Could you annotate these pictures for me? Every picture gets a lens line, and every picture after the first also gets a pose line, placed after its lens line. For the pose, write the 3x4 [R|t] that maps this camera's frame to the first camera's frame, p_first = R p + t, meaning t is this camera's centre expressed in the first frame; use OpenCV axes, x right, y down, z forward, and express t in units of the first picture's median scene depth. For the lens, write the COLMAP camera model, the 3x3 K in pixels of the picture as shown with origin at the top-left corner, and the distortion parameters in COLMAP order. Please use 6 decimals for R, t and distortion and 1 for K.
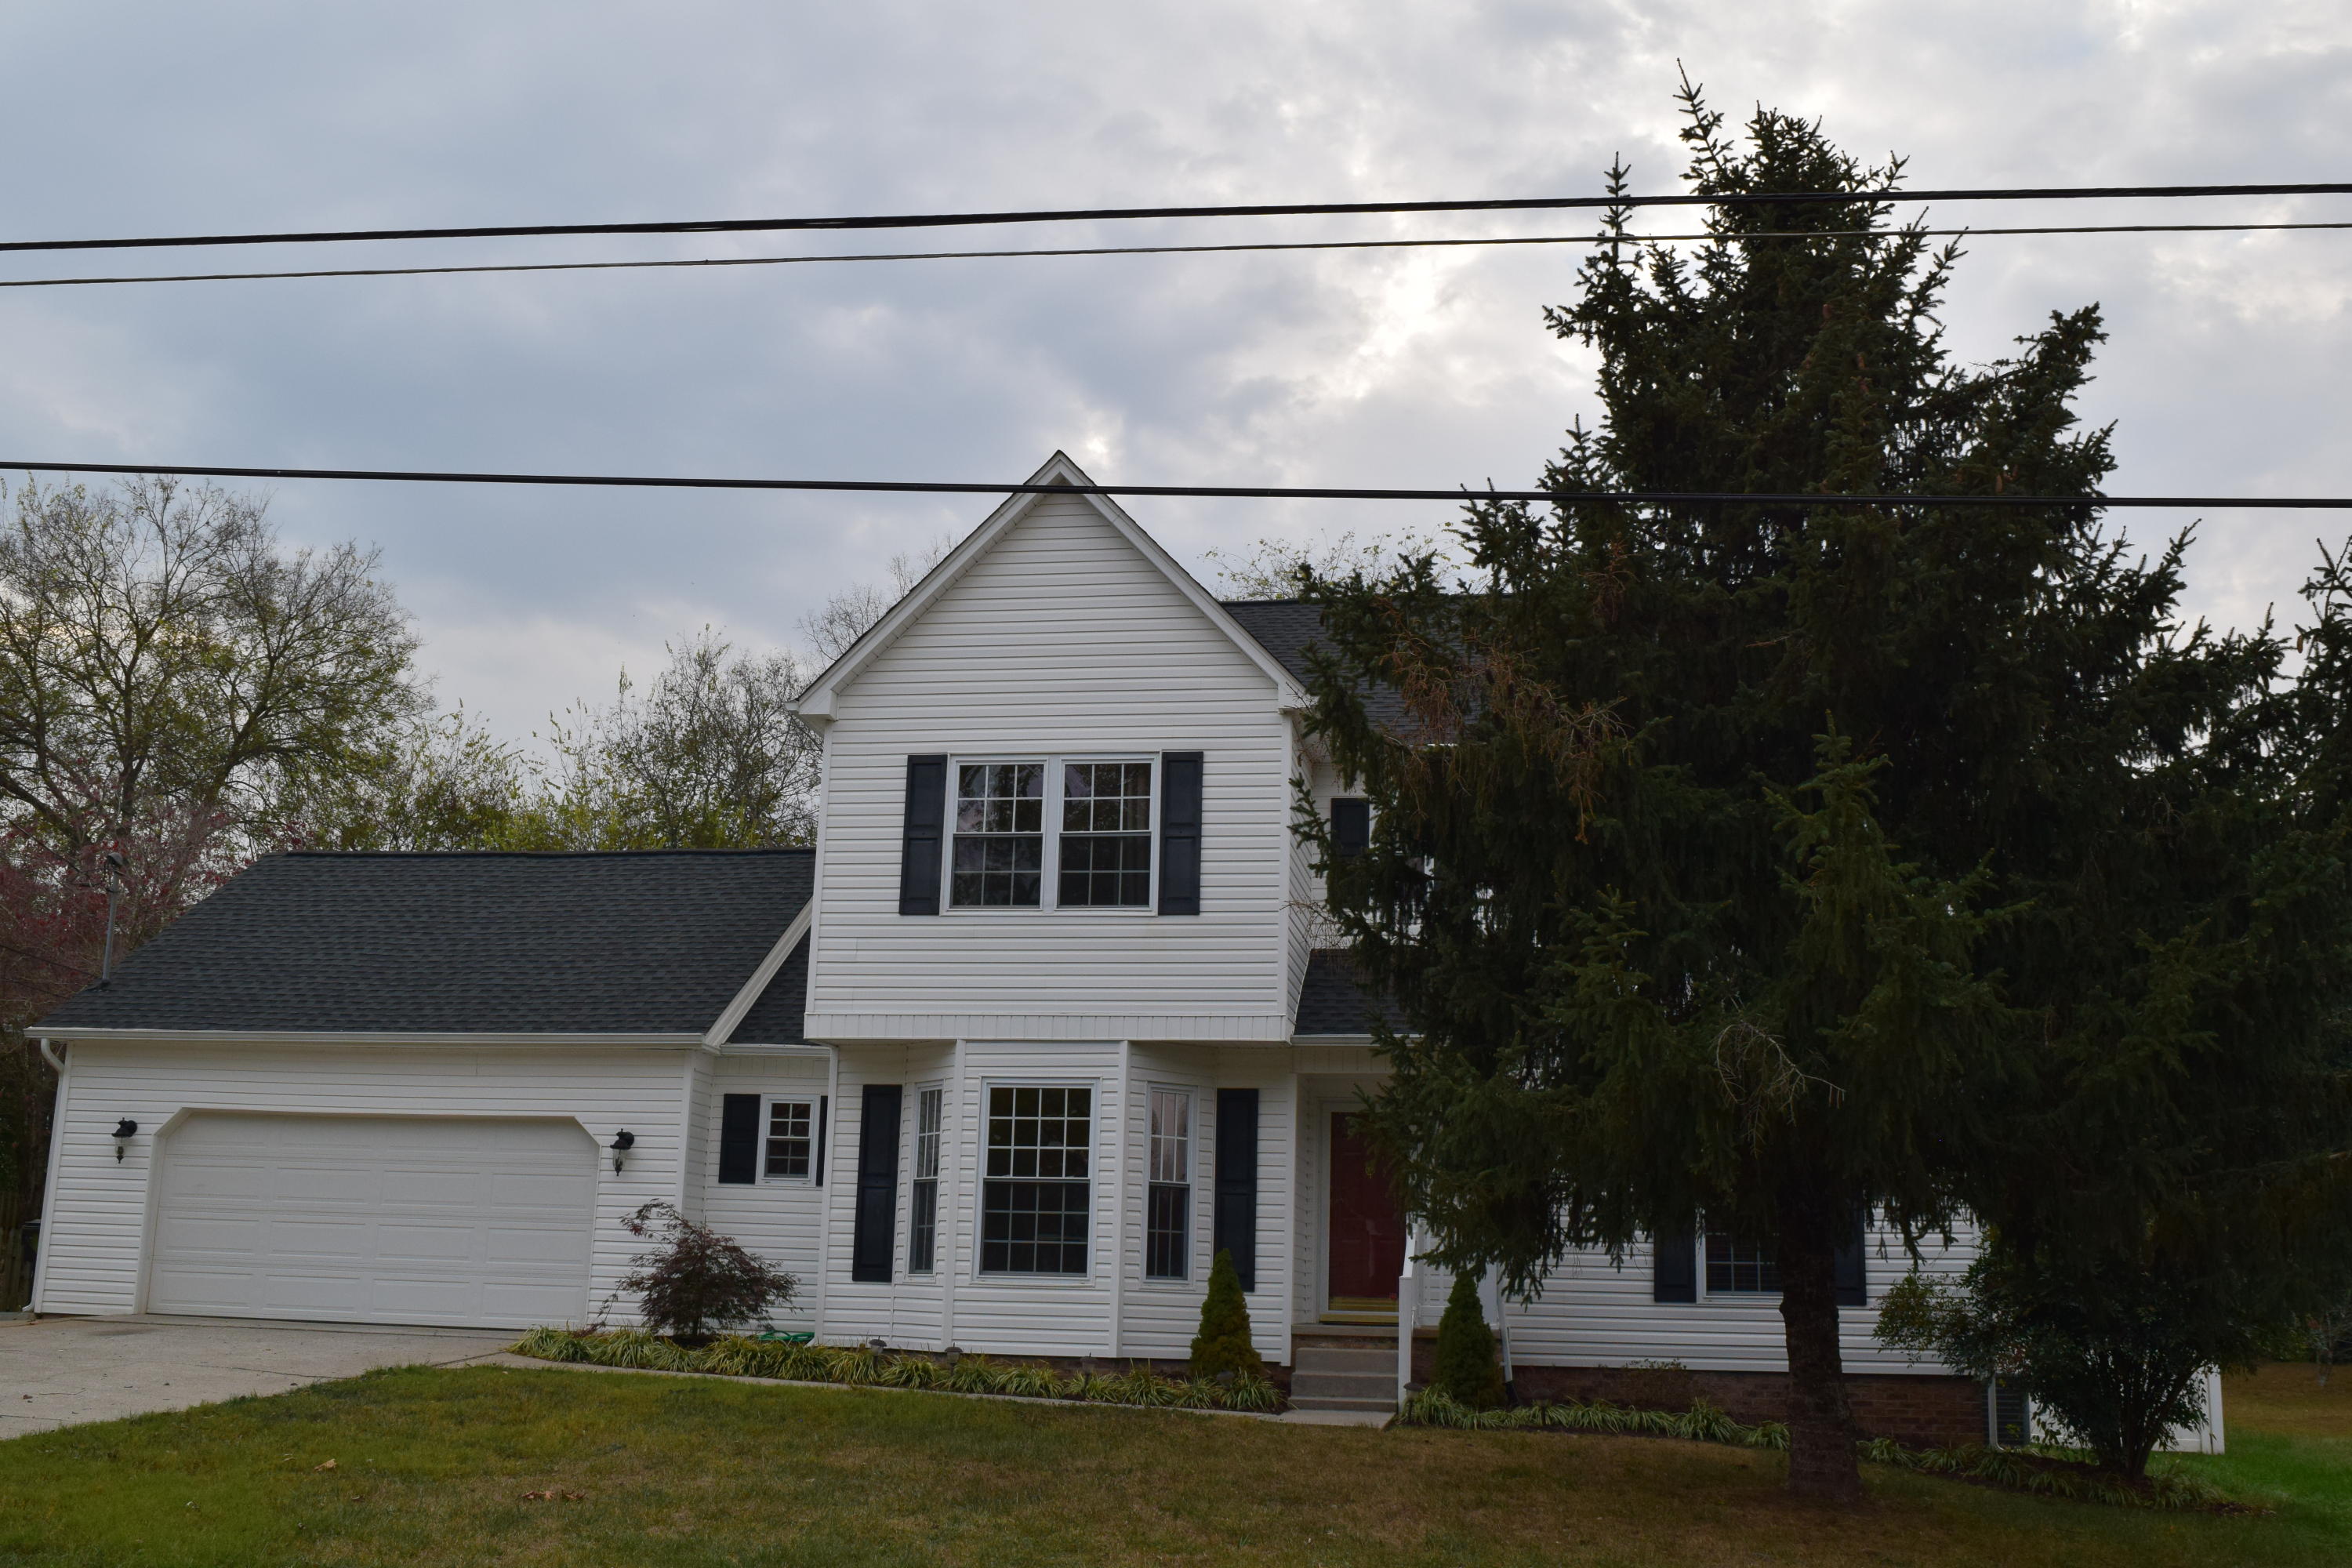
lens RADIAL K [[2323.0, 0, 1187.4], [0, 2323.0, 782.1], [0, 0, 1]] dist [-0.068965, 0.000000]
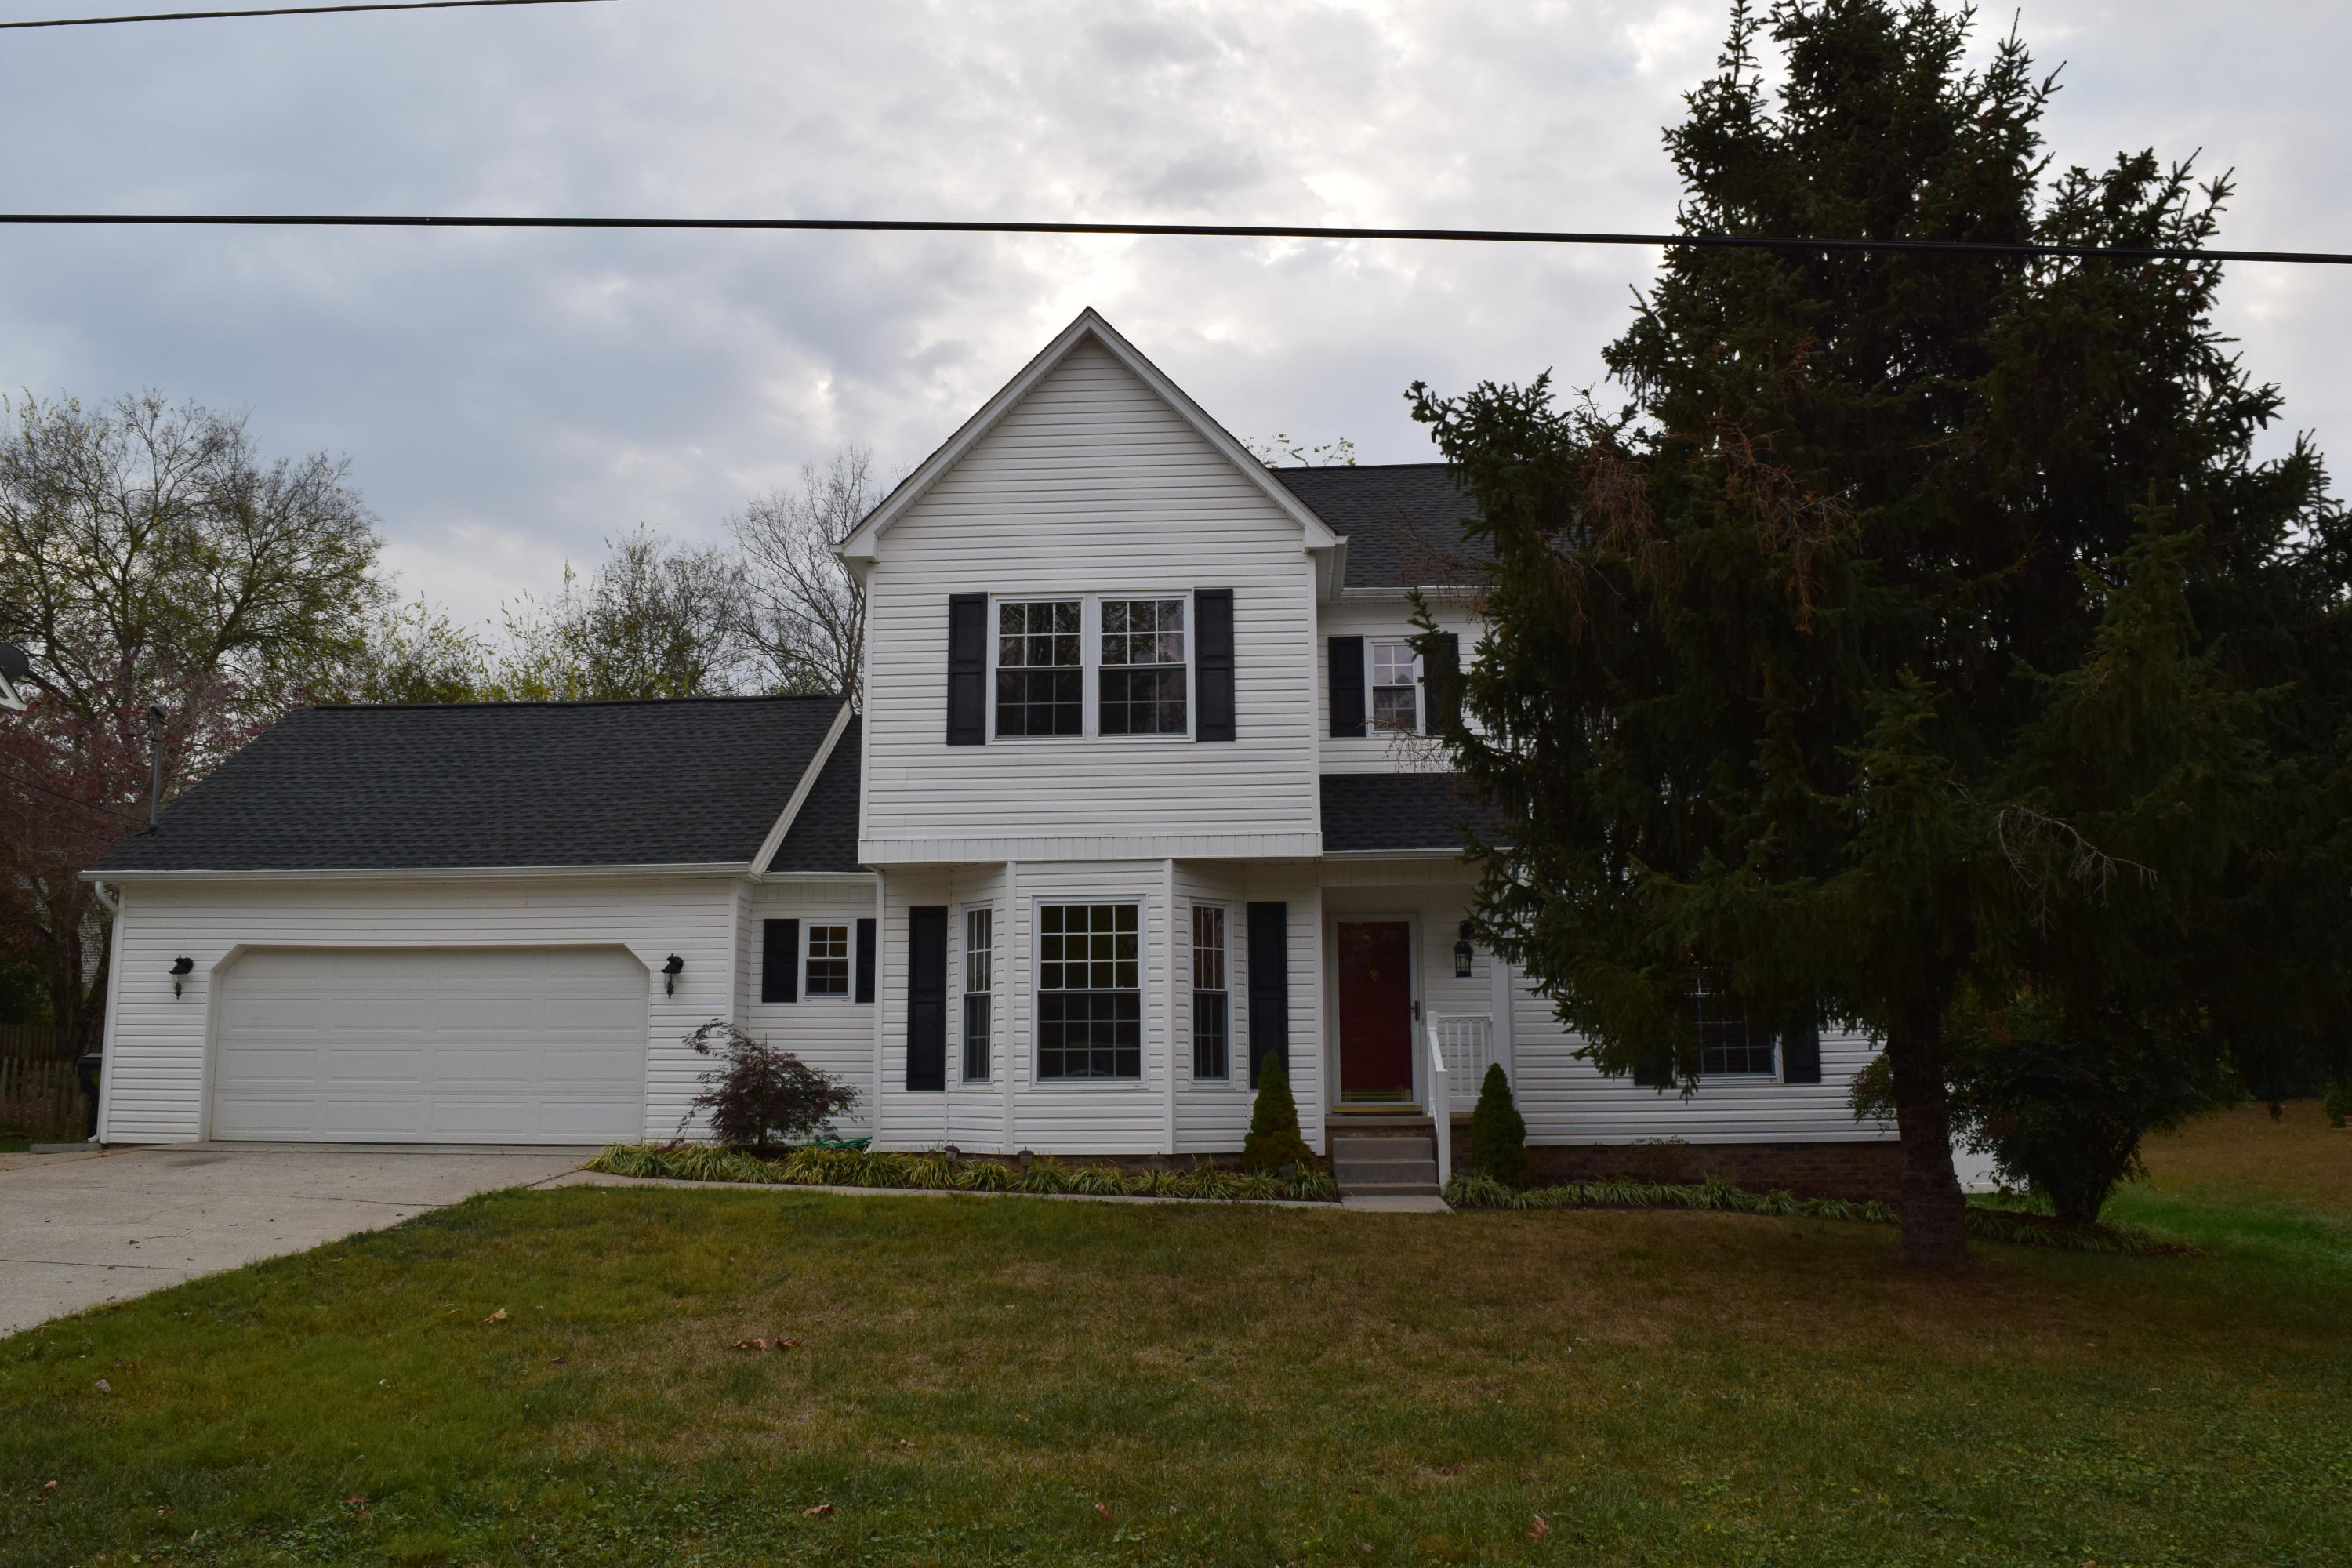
lens RADIAL K [[1827.5, 0, 1171.4], [0, 1827.5, 781.7], [0, 0, 1]] dist [-0.092176, 0.016970]
pose [[0.993785, -0.013633, 0.110477, -0.115063], [0.007303, 0.998319, 0.057501, 0.026953], [-0.111075, -0.056336, 0.992214, 0.164842]]
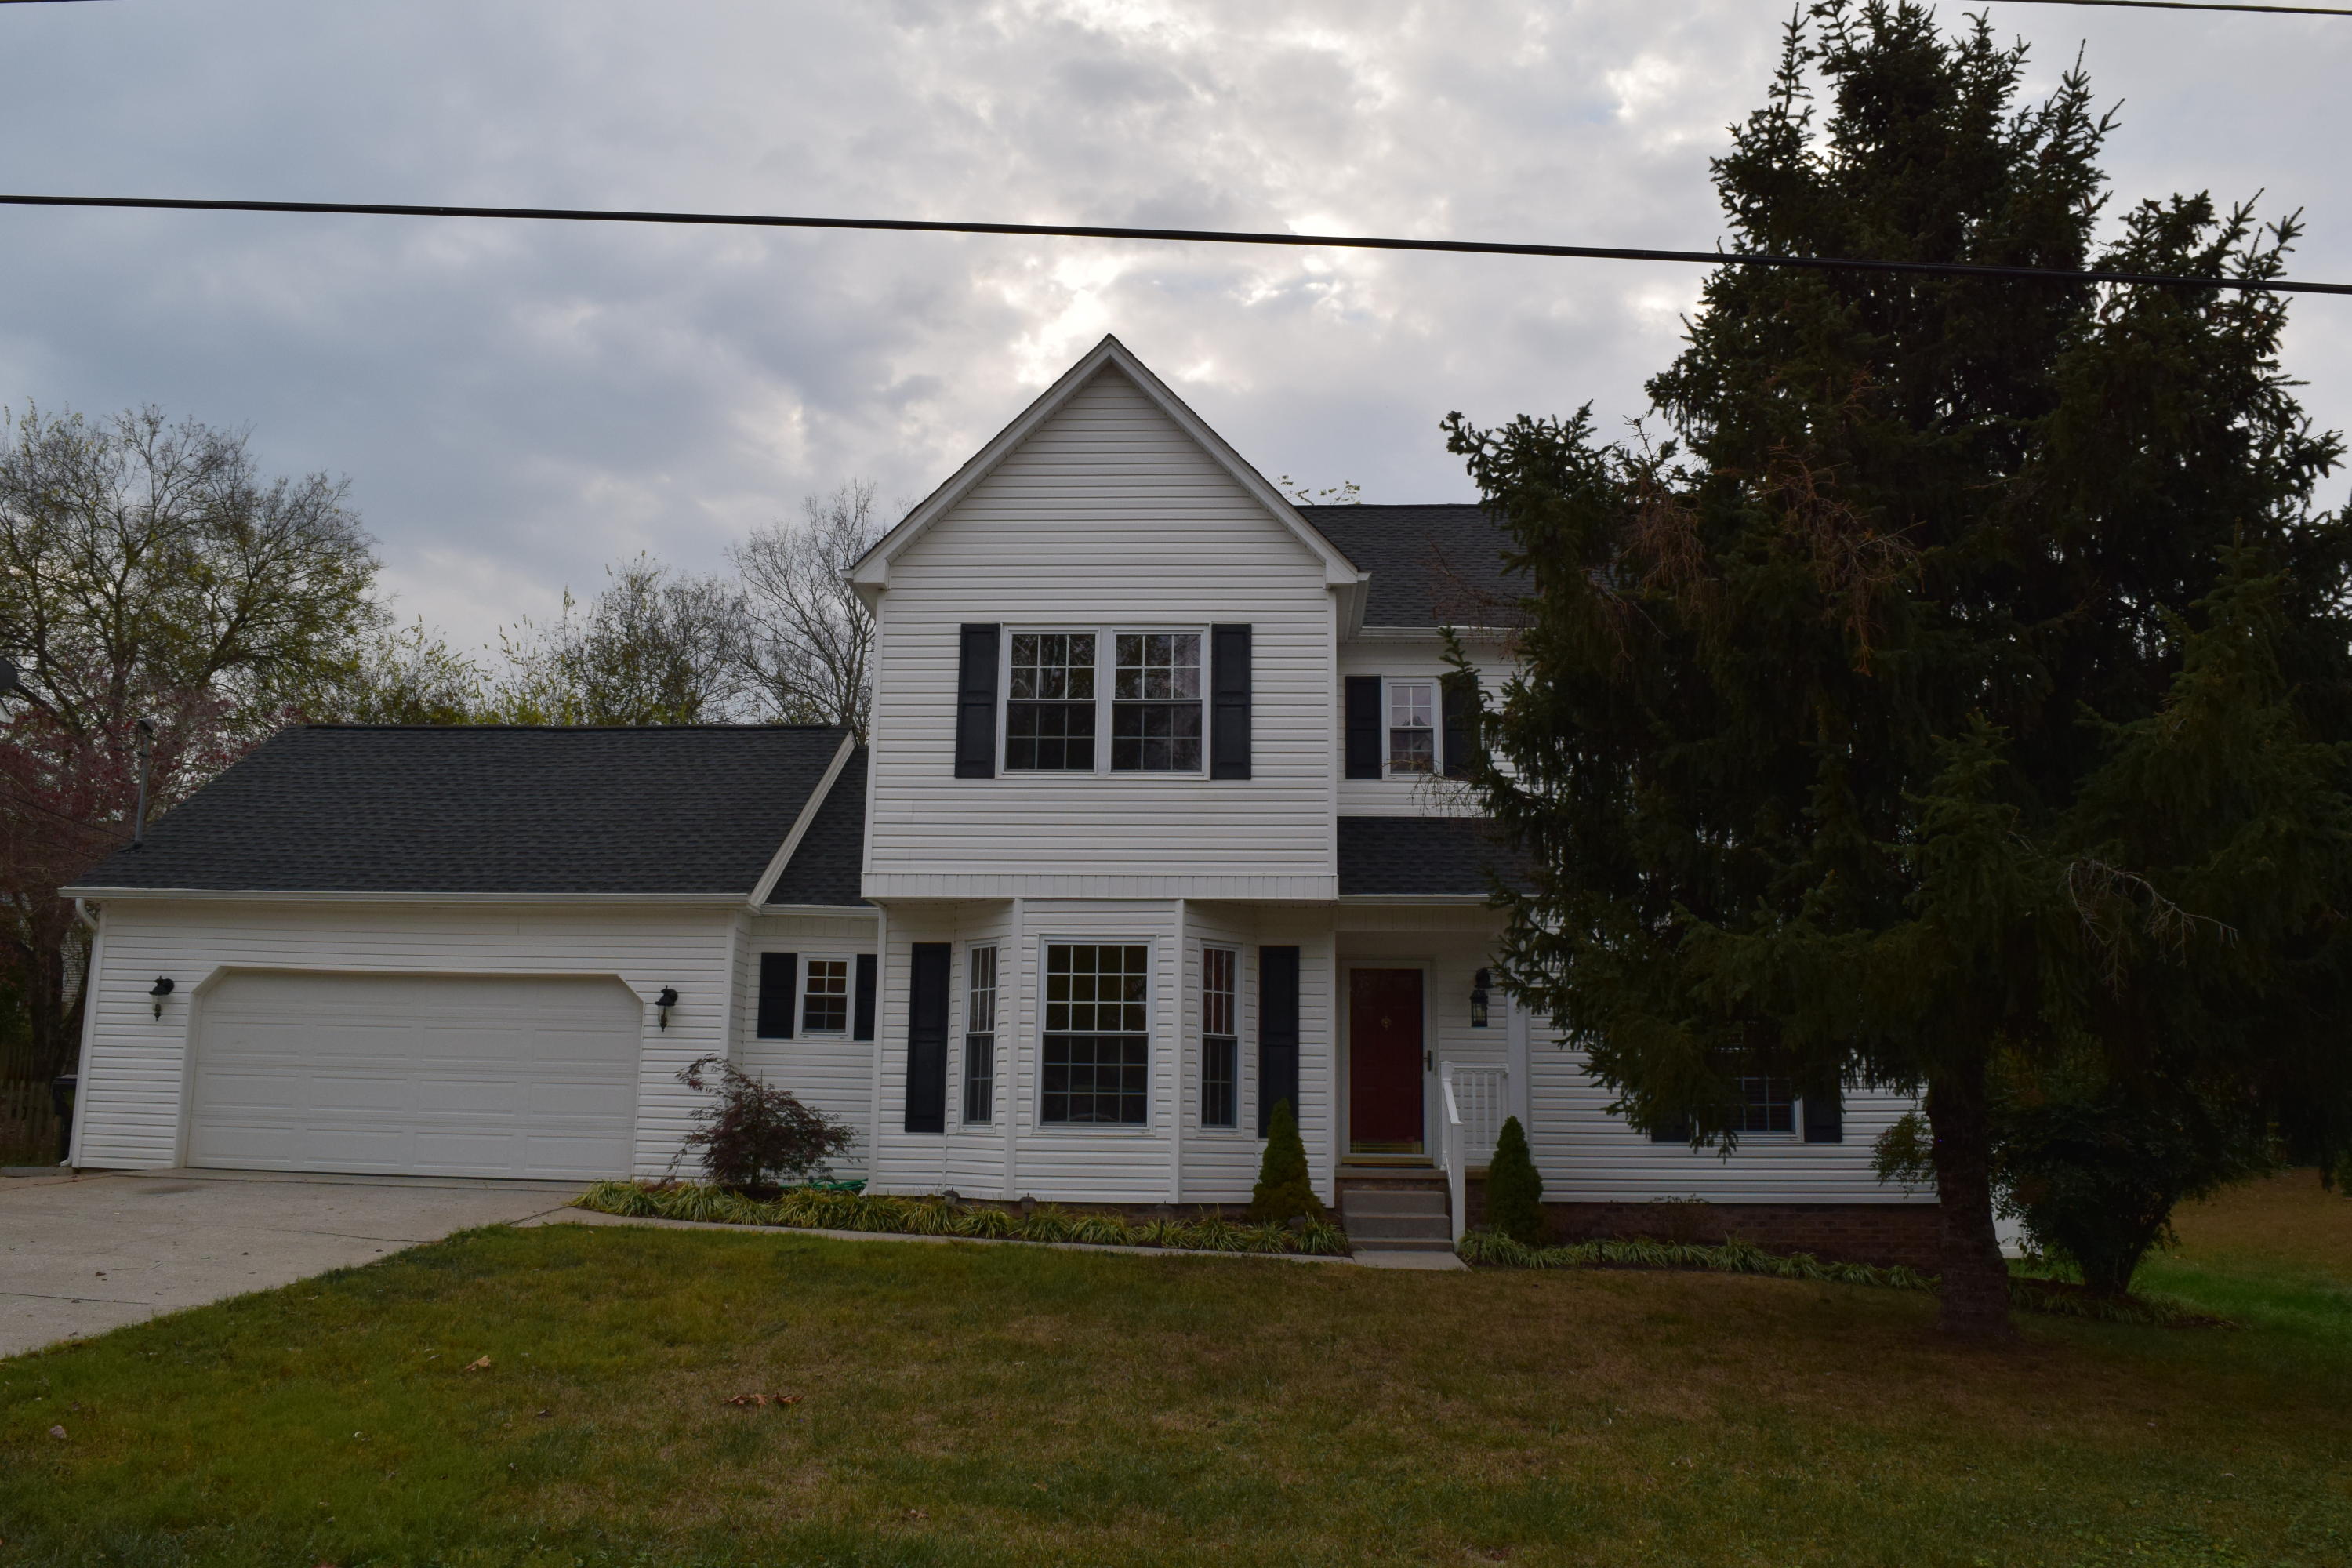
lens RADIAL K [[1827.5, 0, 1171.0], [0, 1827.5, 783.5], [0, 0, 1]] dist [-0.092176, 0.016970]
pose [[0.993331, 0.010282, 0.114834, -0.122403], [-0.014338, 0.999300, 0.034548, 0.030593], [-0.114399, -0.035964, 0.992784, 0.186318]]
